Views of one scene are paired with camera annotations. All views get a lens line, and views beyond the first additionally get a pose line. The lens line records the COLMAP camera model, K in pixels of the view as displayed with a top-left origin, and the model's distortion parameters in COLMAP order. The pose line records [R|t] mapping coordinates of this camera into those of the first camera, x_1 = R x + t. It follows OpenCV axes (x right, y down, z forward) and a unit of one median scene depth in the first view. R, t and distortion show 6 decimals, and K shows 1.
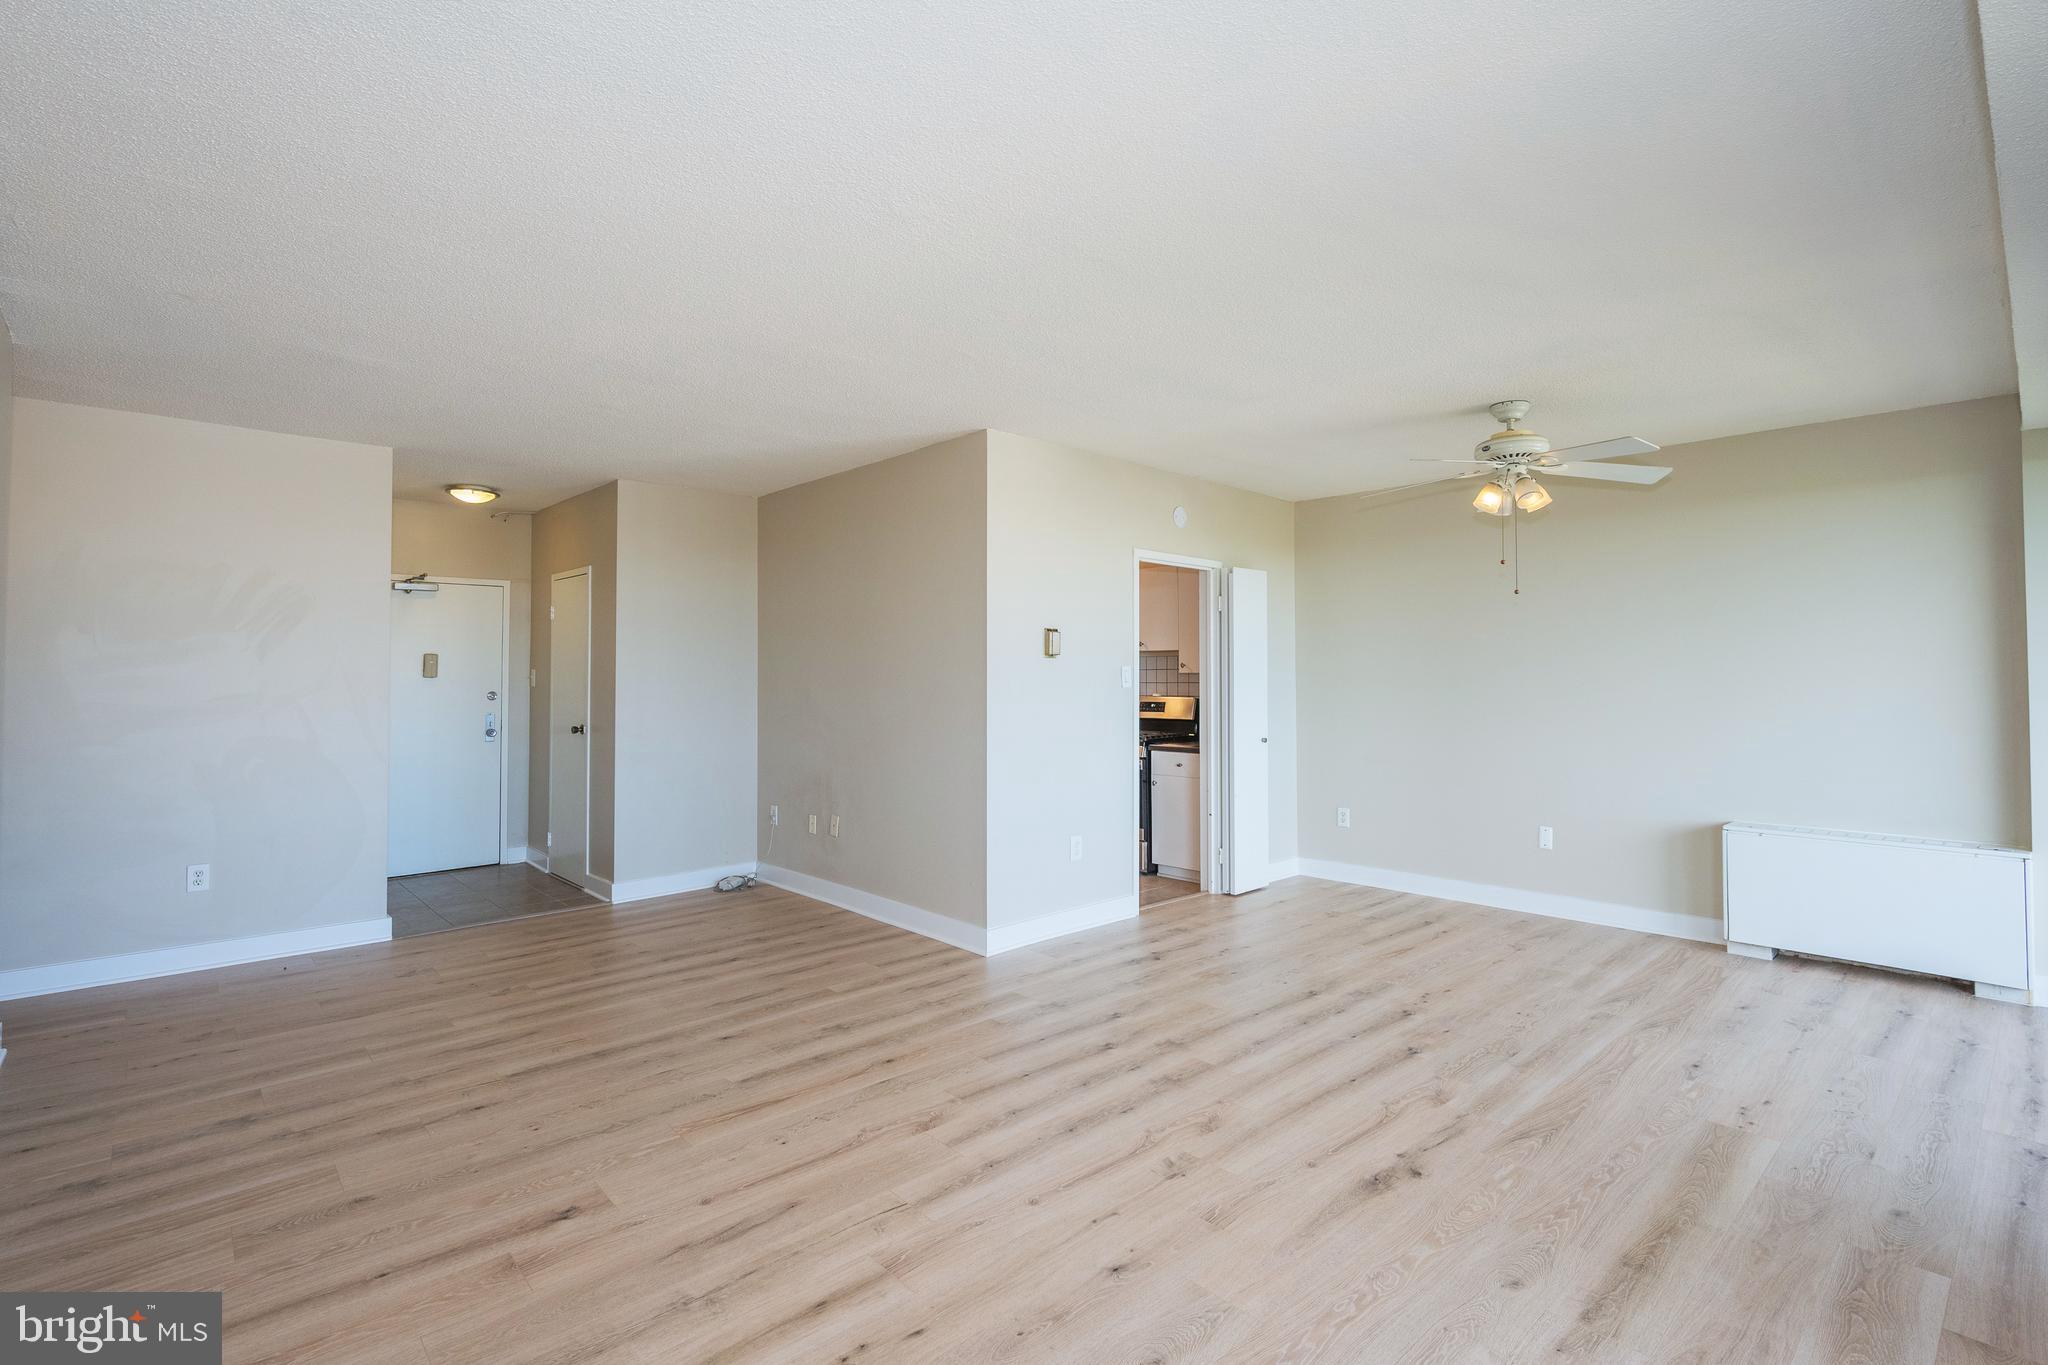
lens RADIAL K [[937.9, 0, 1028.6], [0, 937.9, 668.3], [0, 0, 1]] dist [-0.000390, 0.000447]
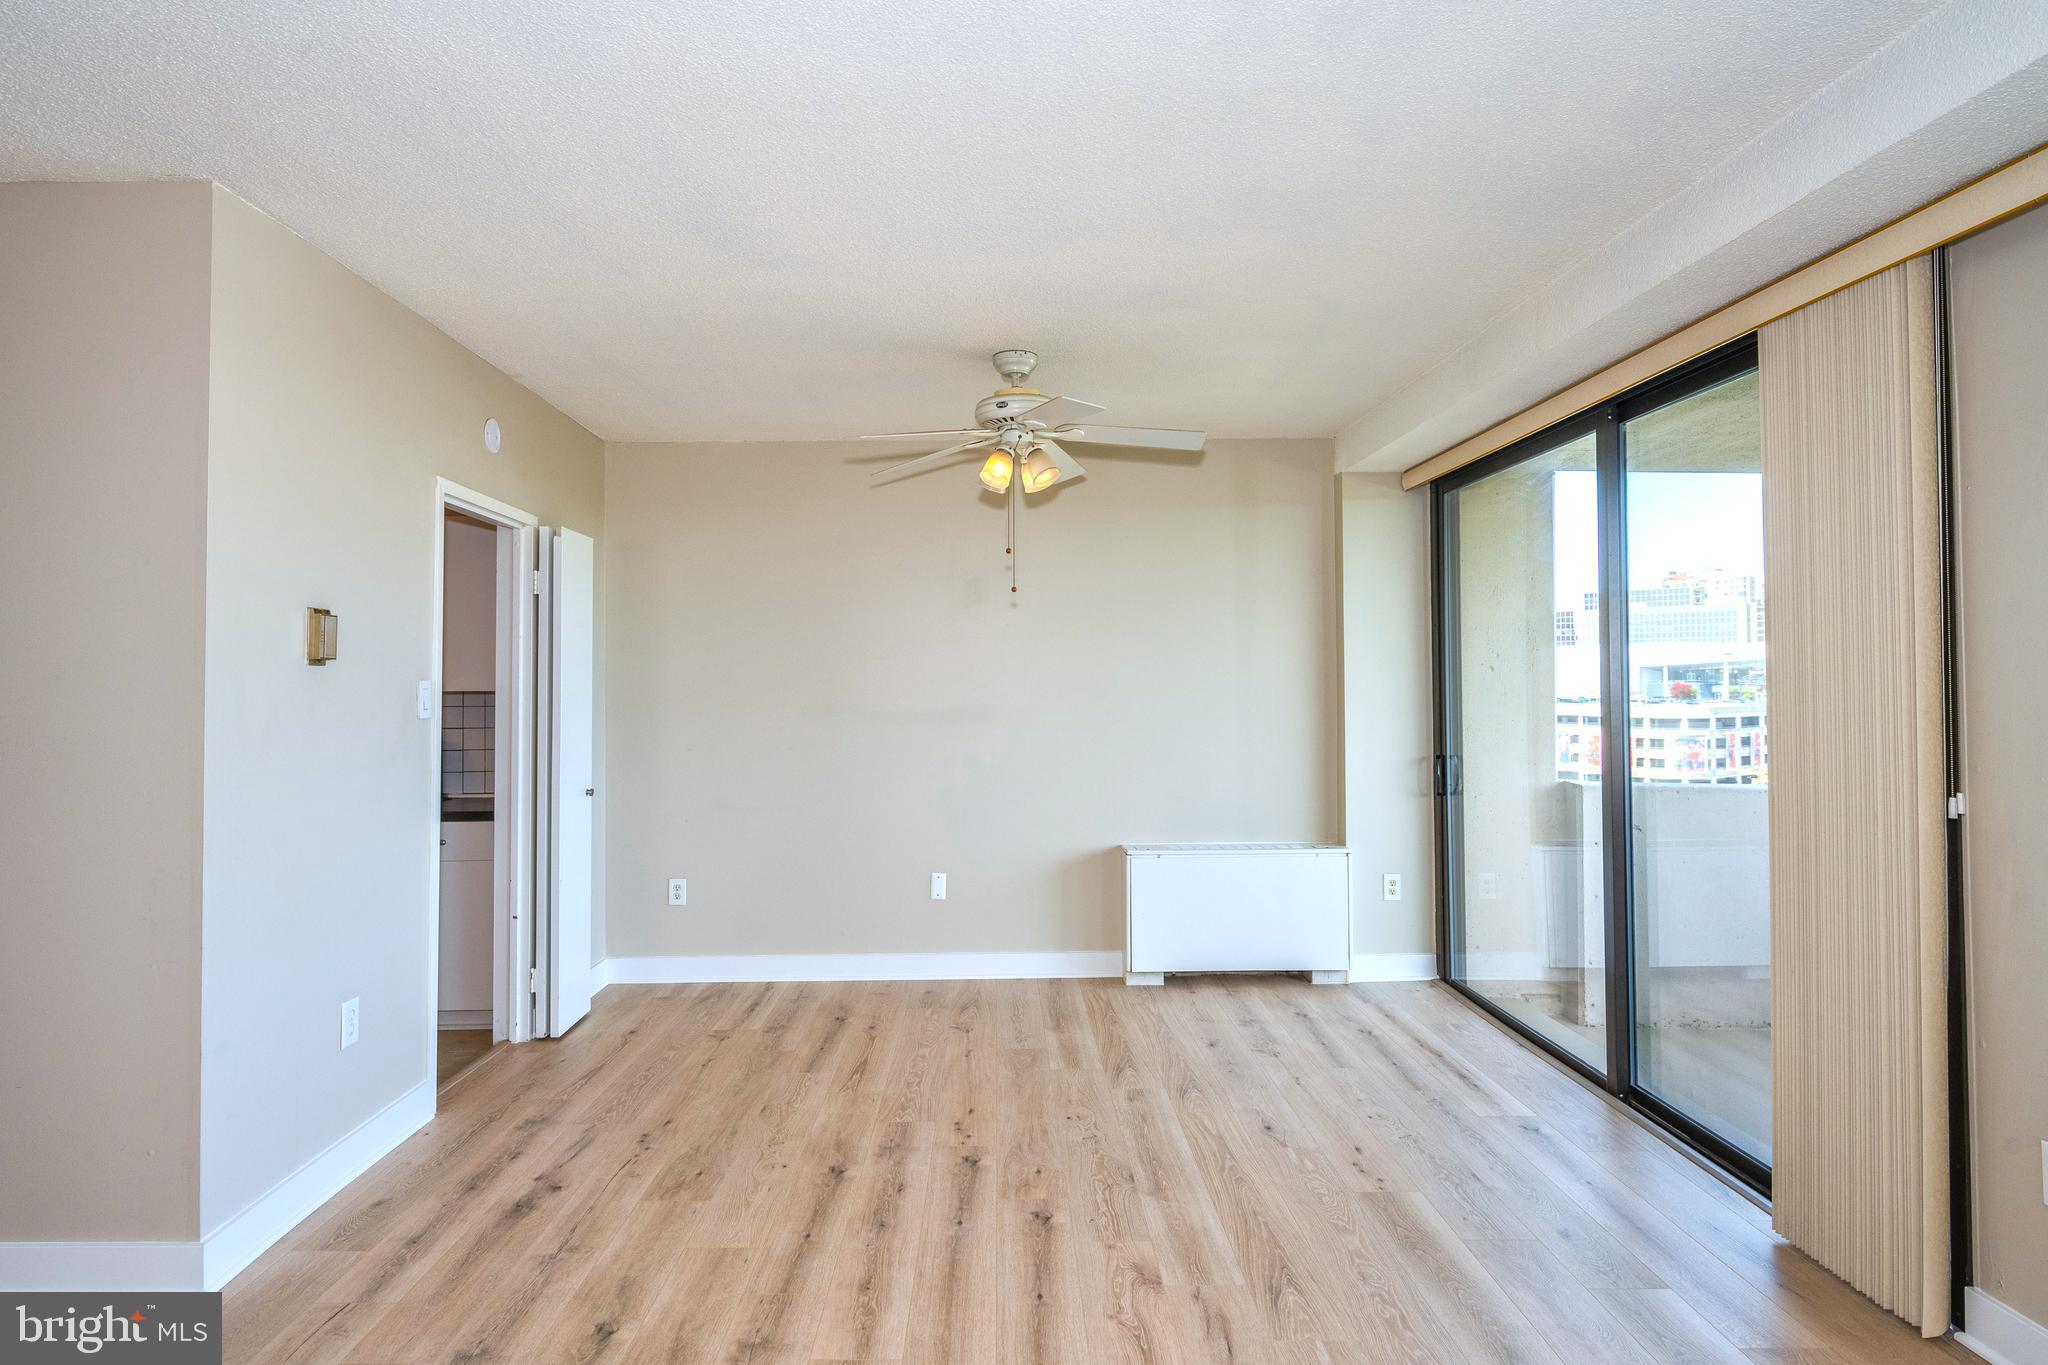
lens RADIAL K [[1147.8, 0, 978.3], [0, 1147.8, 672.2], [0, 0, 1]] dist [0.003707, 0.000810]
pose [[0.684208, 0.004669, 0.729272, -0.247256], [0.001006, 0.999973, -0.007346, -0.003139], [-0.729286, 0.005760, 0.684184, 0.396438]]
